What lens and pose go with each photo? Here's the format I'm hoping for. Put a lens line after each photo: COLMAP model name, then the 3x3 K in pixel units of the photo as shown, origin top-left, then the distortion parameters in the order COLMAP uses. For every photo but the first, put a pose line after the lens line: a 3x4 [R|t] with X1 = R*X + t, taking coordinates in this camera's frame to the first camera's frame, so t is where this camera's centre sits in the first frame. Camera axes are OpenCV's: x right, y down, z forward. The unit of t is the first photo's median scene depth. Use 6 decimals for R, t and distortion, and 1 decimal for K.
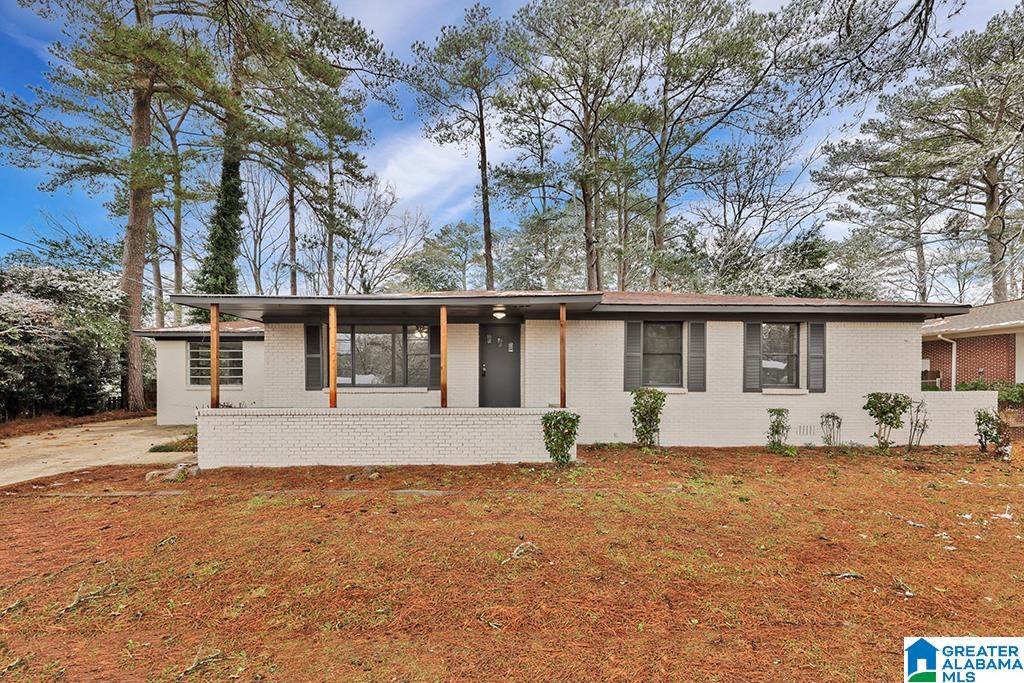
lens RADIAL K [[400.0, 0, 511.0], [0, 400.0, 388.2], [0, 0, 1]] dist [0.000710, 0.000071]
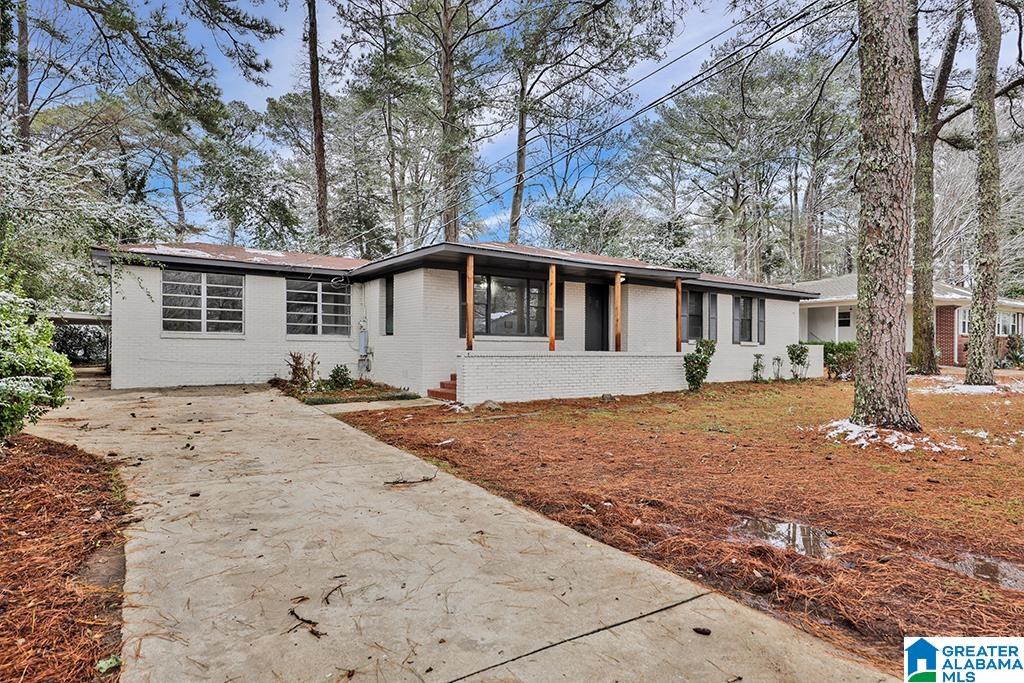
lens RADIAL K [[545.8, 0, 512.0], [0, 545.8, 341.5], [0, 0, 1]] dist [-0.000787, -0.000055]
pose [[0.851078, 0.013018, 0.524878, -1.103963], [-0.001486, 0.999748, -0.022387, 0.046167], [-0.525037, 0.018273, 0.850883, -0.246346]]
